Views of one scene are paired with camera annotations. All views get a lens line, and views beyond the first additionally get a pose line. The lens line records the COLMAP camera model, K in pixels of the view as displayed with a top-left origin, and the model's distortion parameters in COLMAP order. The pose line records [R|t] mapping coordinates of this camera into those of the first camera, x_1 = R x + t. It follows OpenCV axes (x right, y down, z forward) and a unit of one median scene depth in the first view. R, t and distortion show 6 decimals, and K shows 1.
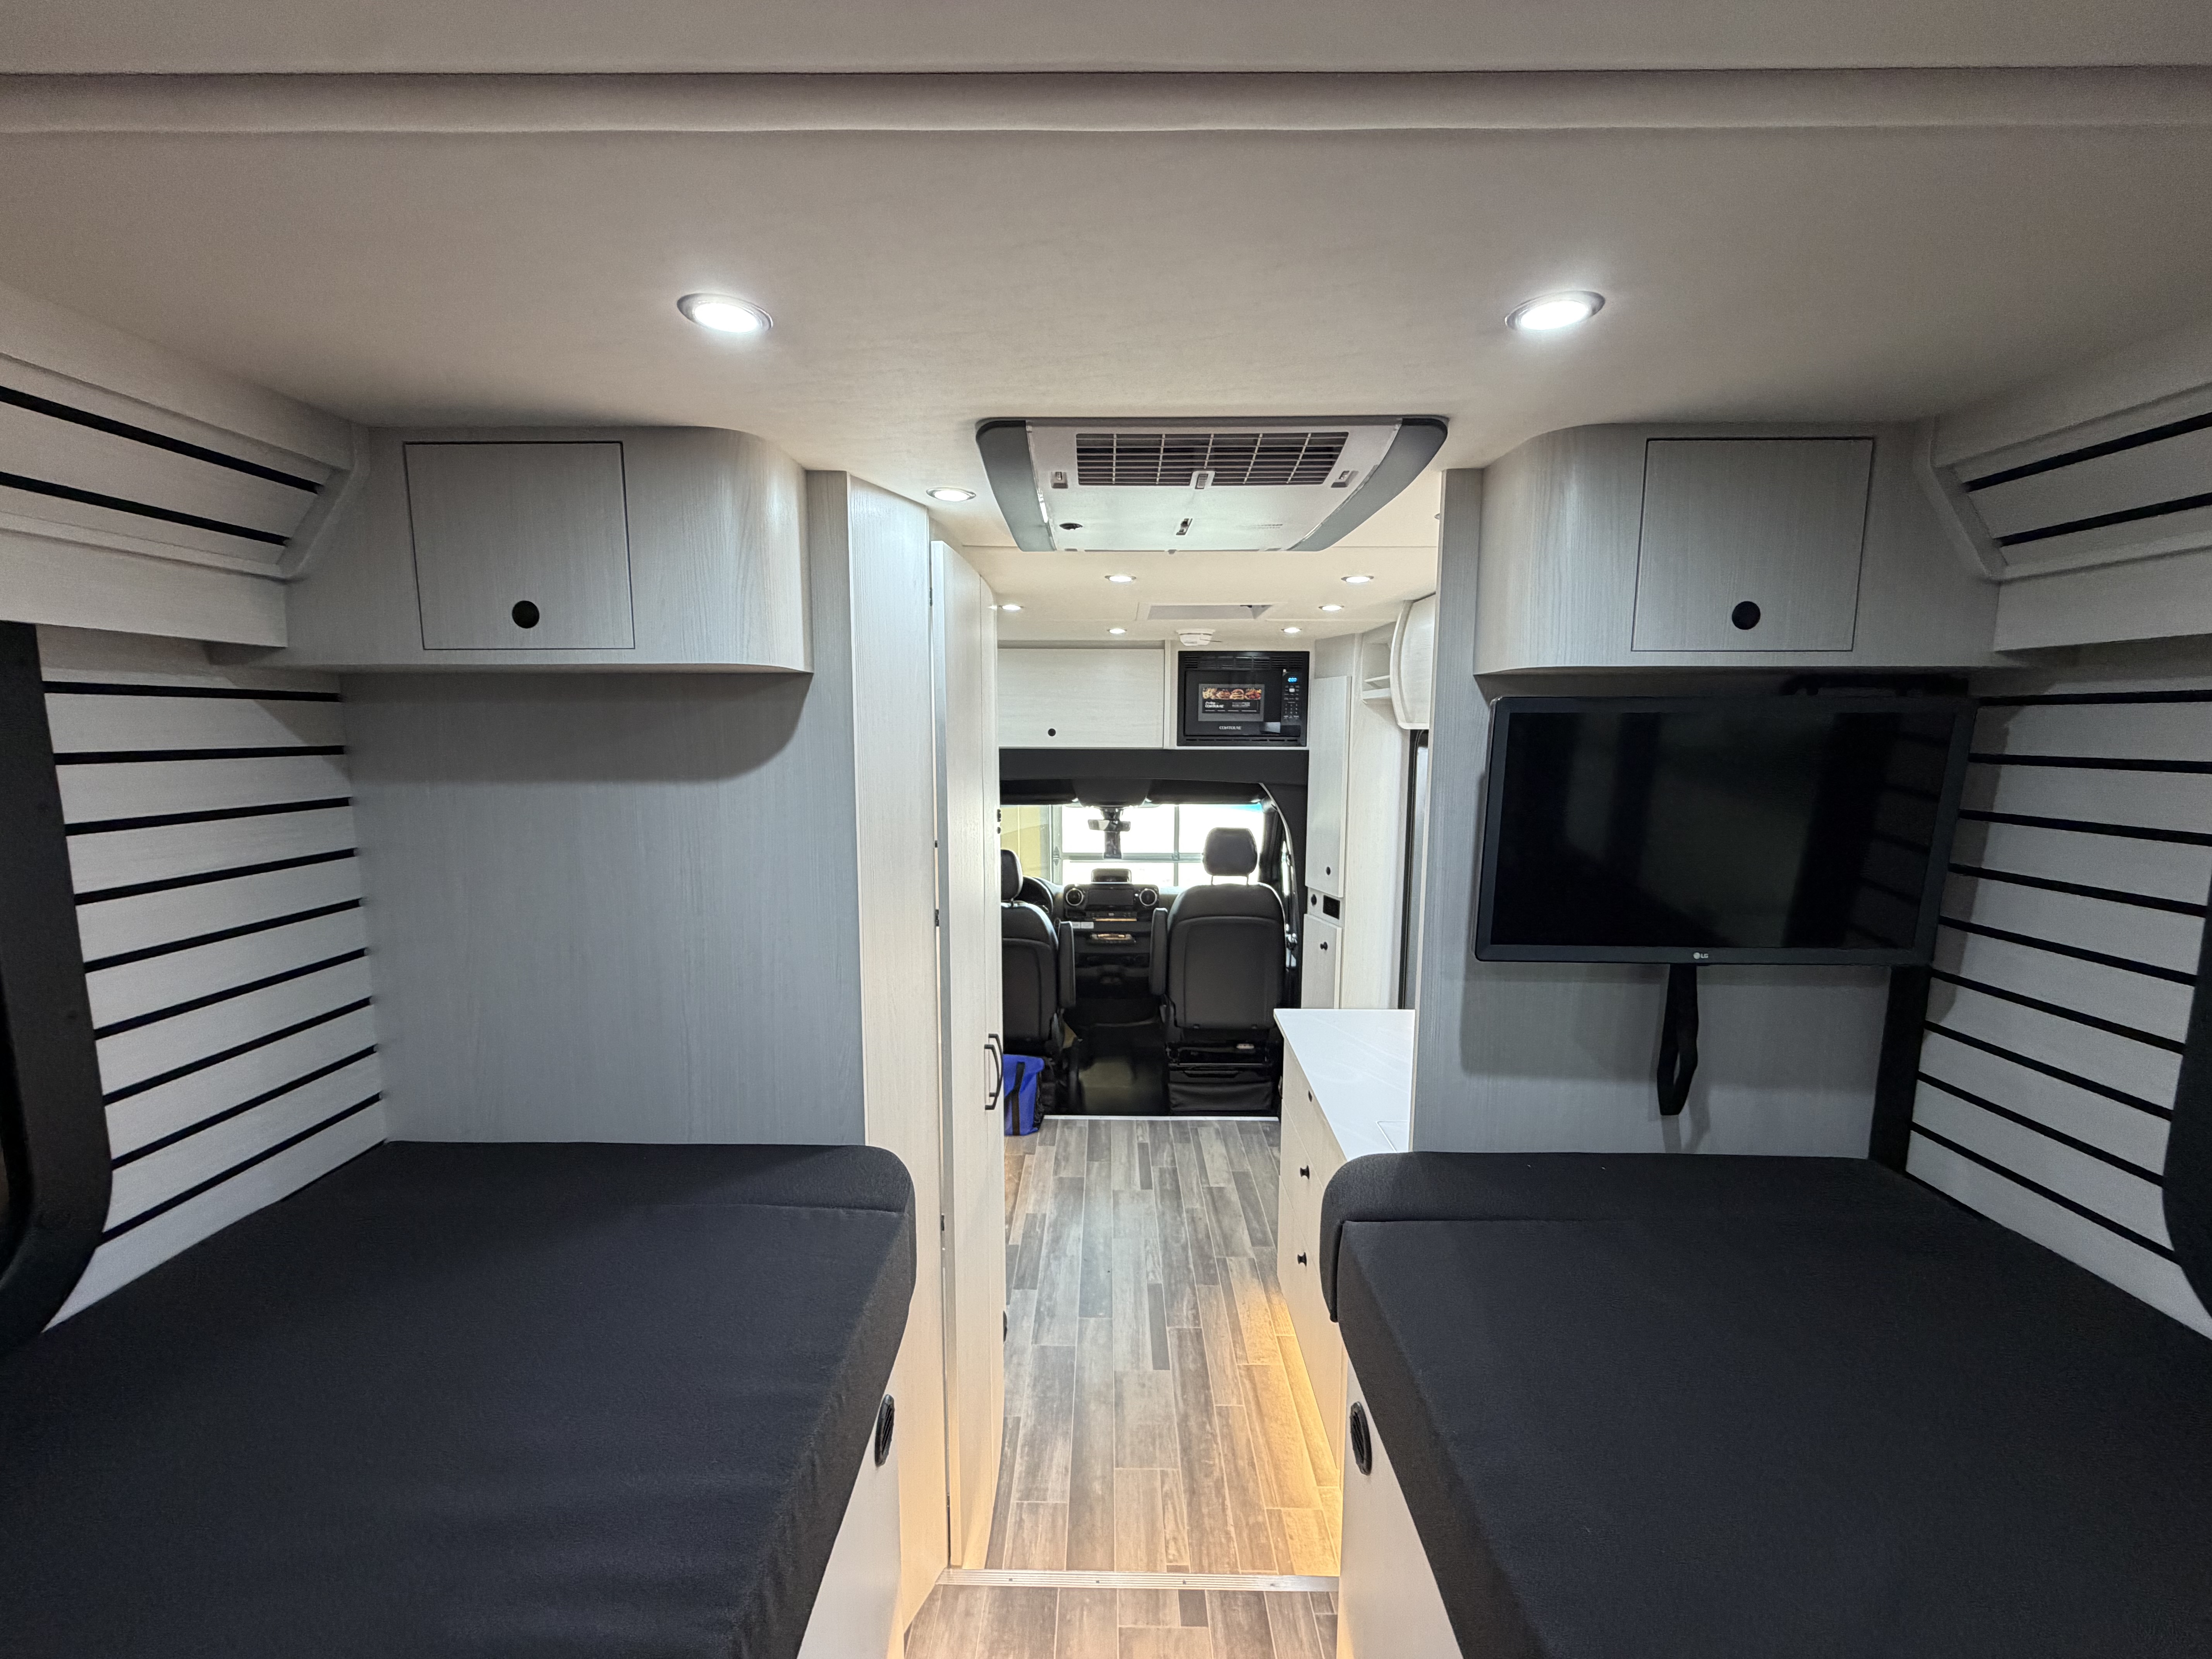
lens RADIAL K [[879.0, 0, 1098.3], [0, 879.0, 828.7], [0, 0, 1]] dist [-0.000479, 0.000020]
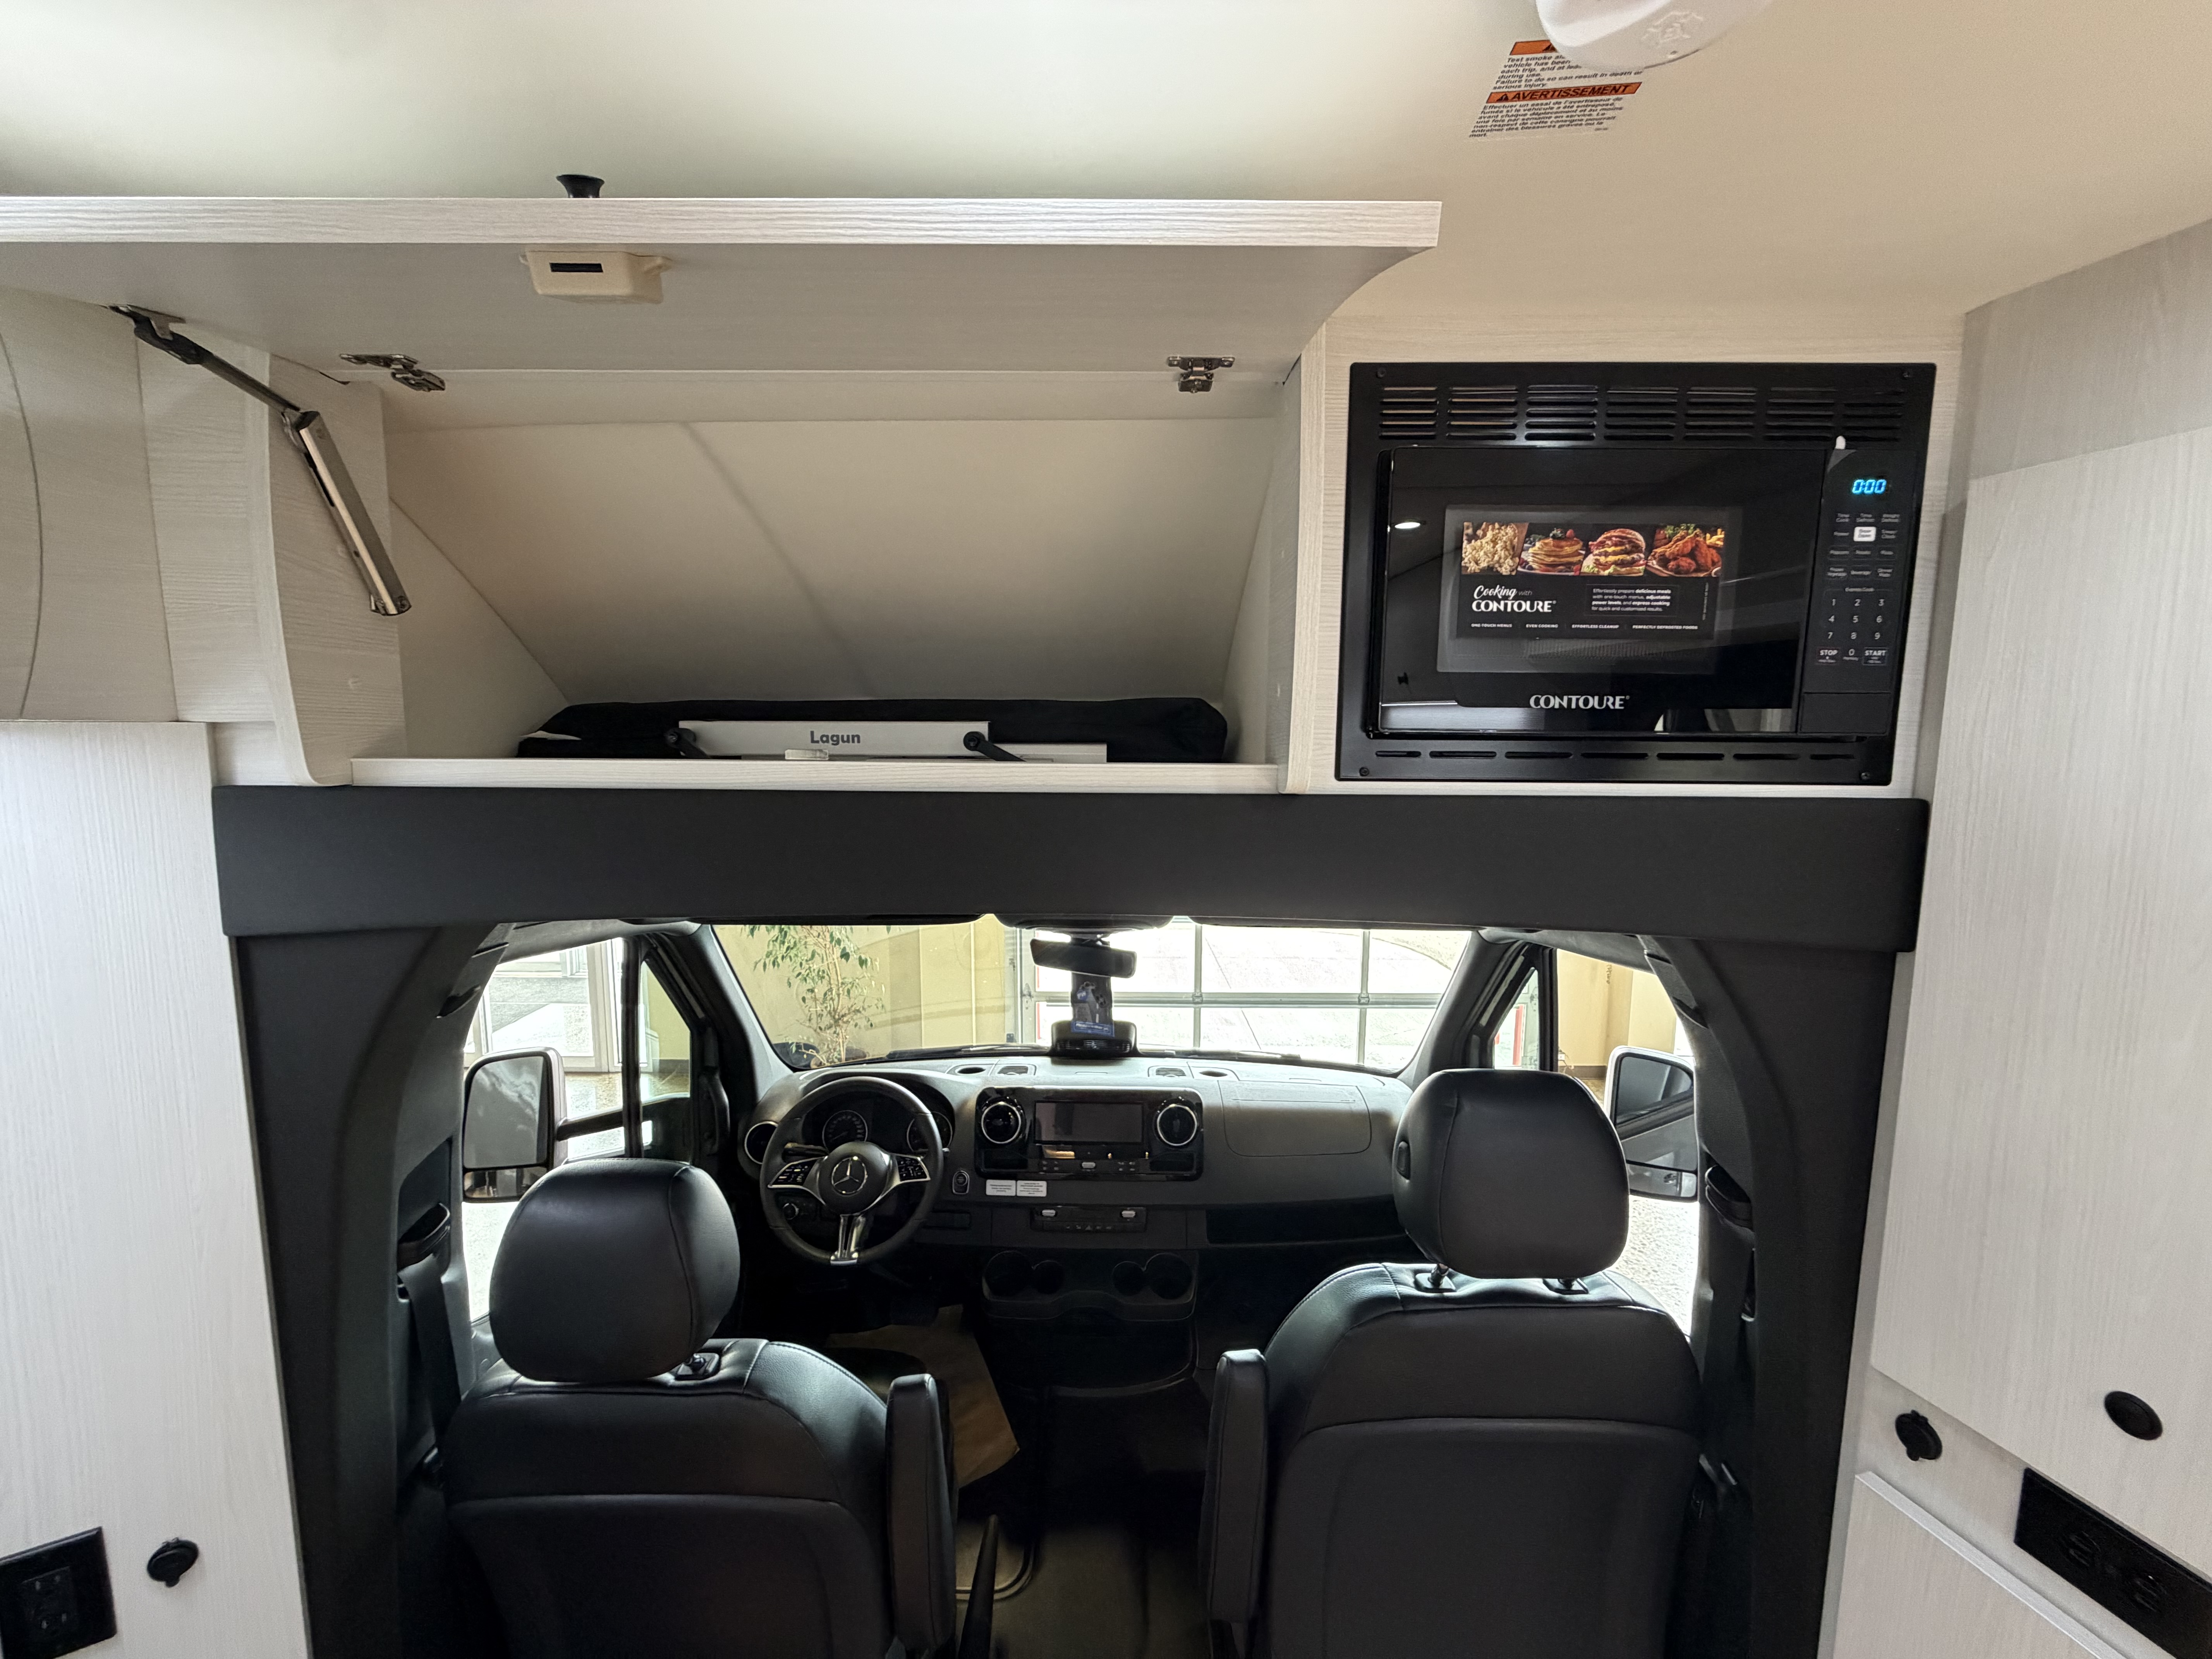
lens RADIAL K [[879.0, 0, 1098.3], [0, 879.0, 828.7], [0, 0, 1]] dist [-0.000479, 0.000020]
pose [[0.999986, 0.004264, -0.003237, 0.026004], [-0.004261, 0.999991, 0.000864, -0.081229], [0.003240, -0.000850, 0.999994, 0.769996]]
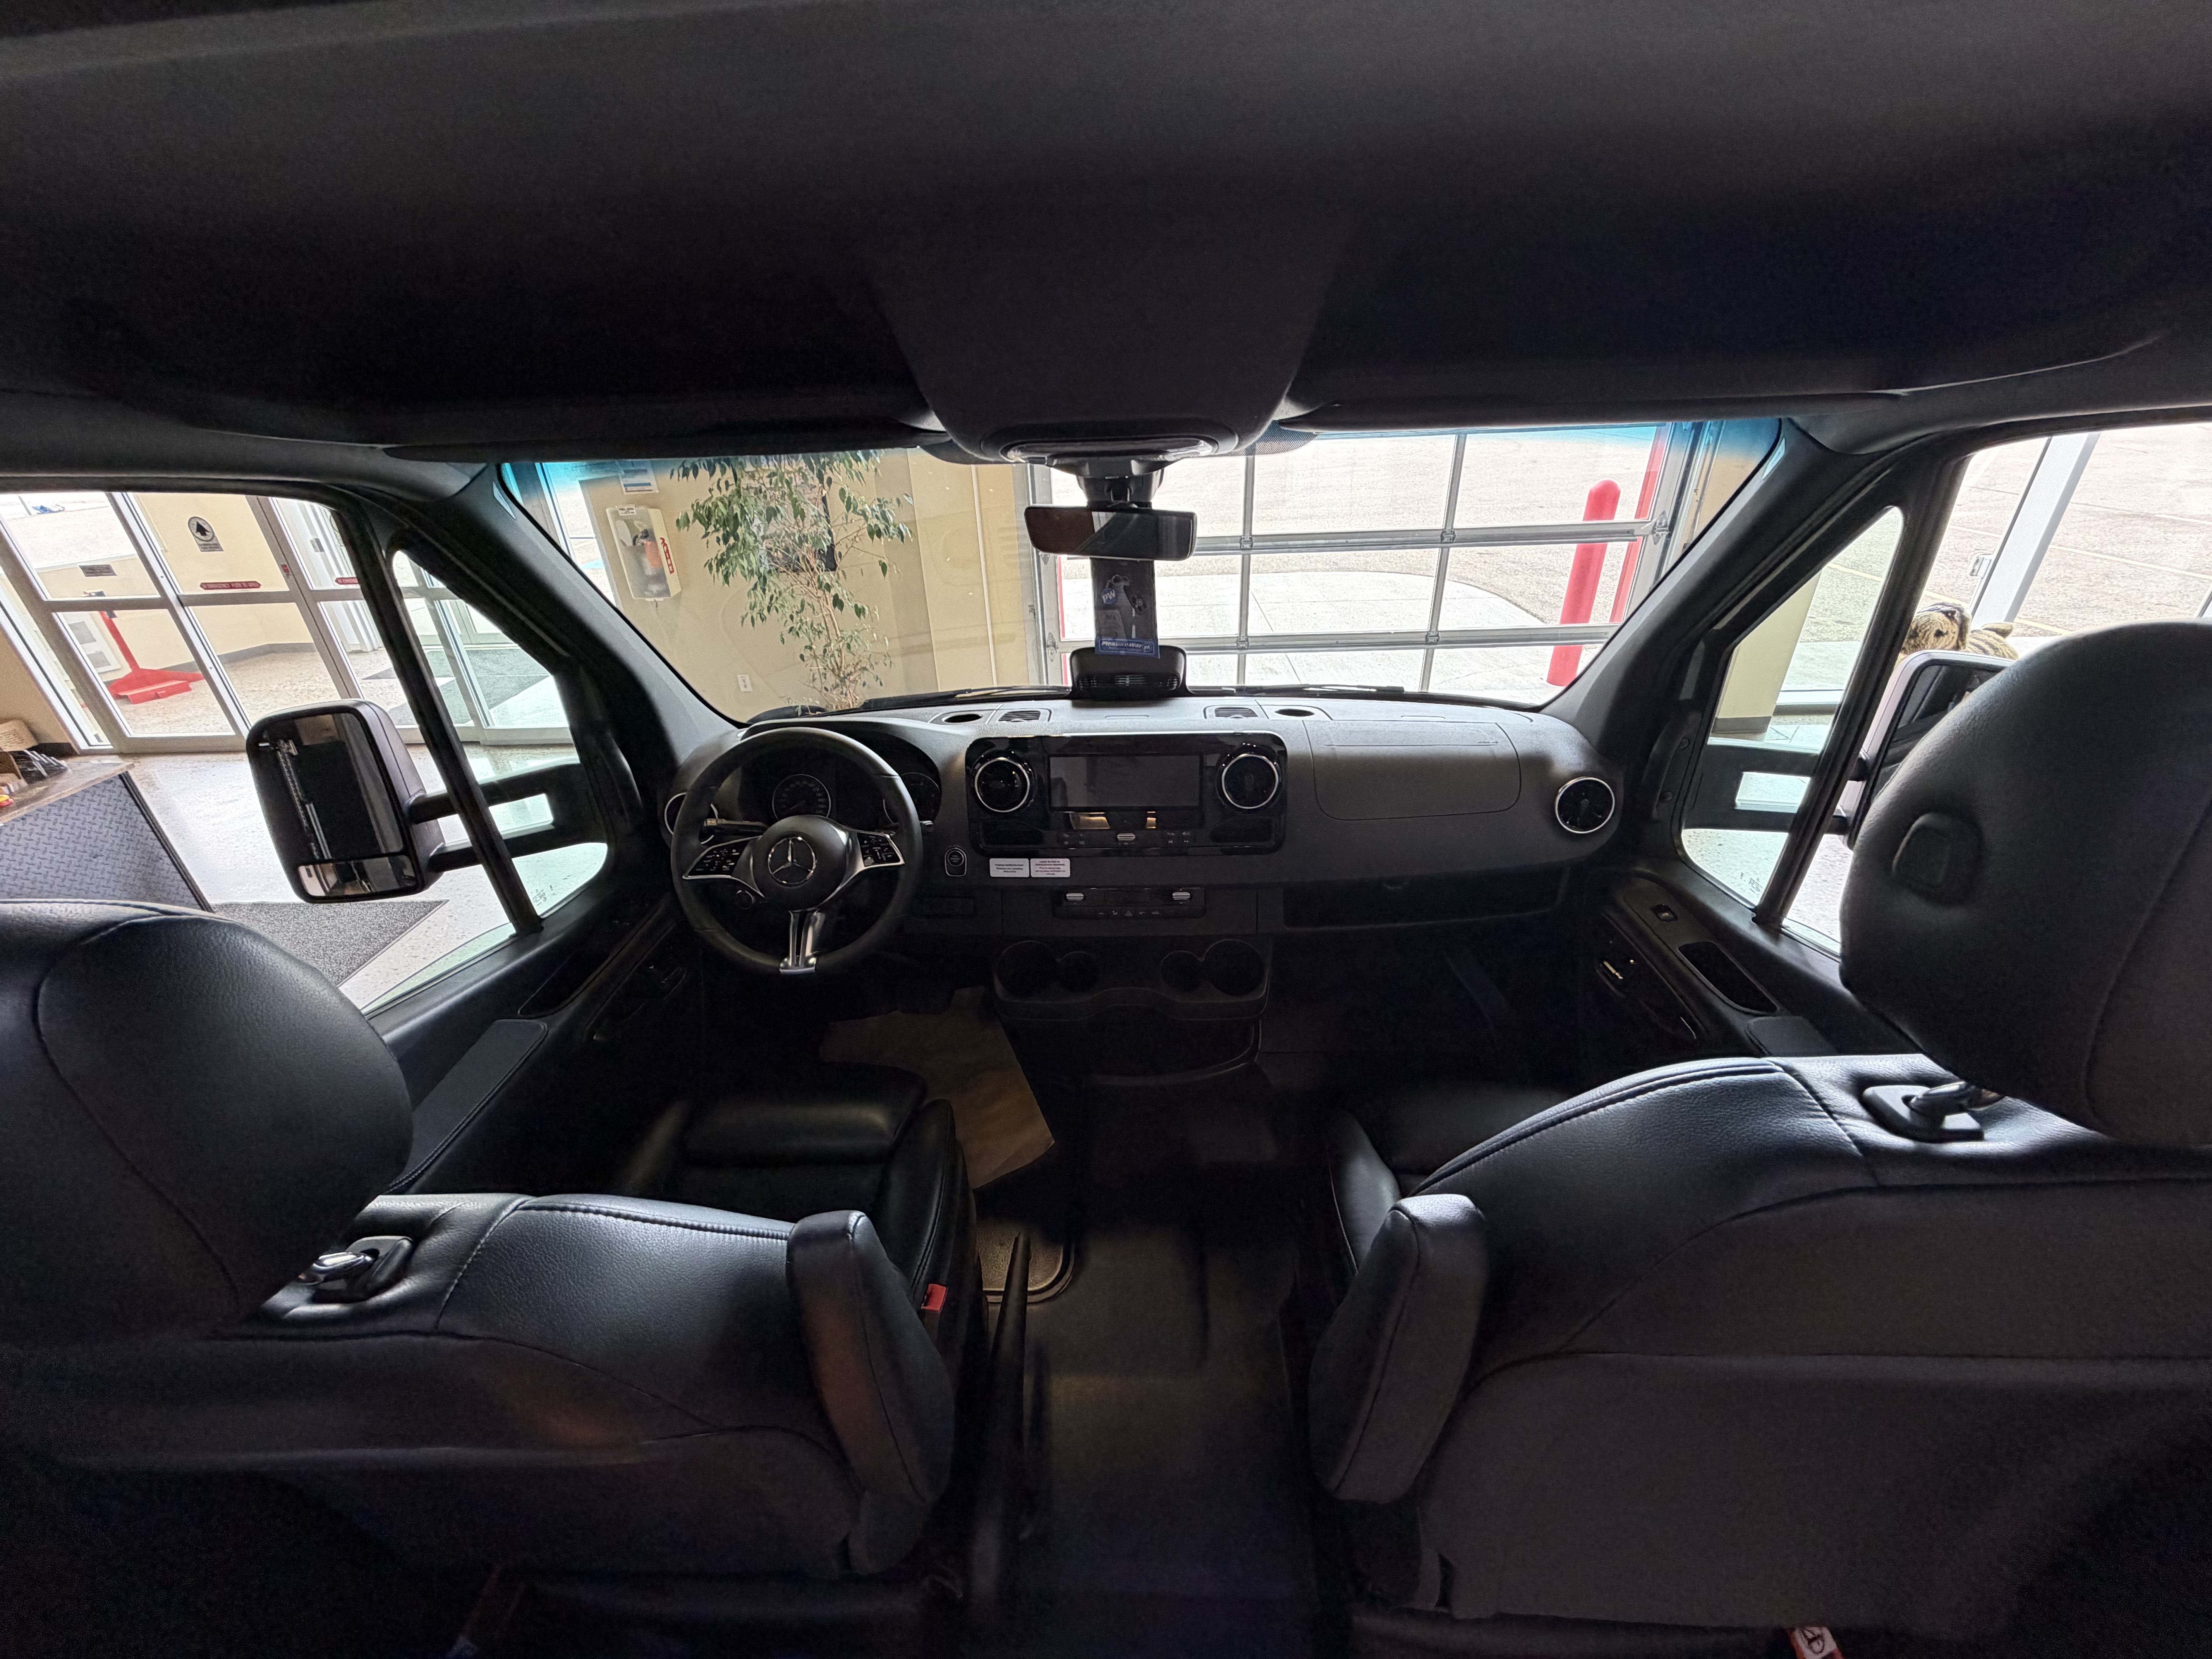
lens RADIAL K [[879.0, 0, 1098.3], [0, 879.0, 828.7], [0, 0, 1]] dist [-0.000479, 0.000020]
pose [[0.998918, -0.019256, -0.042323, 0.023327], [0.033596, 0.928171, 0.370634, -0.021891], [0.032146, -0.371655, 0.927814, 0.950950]]
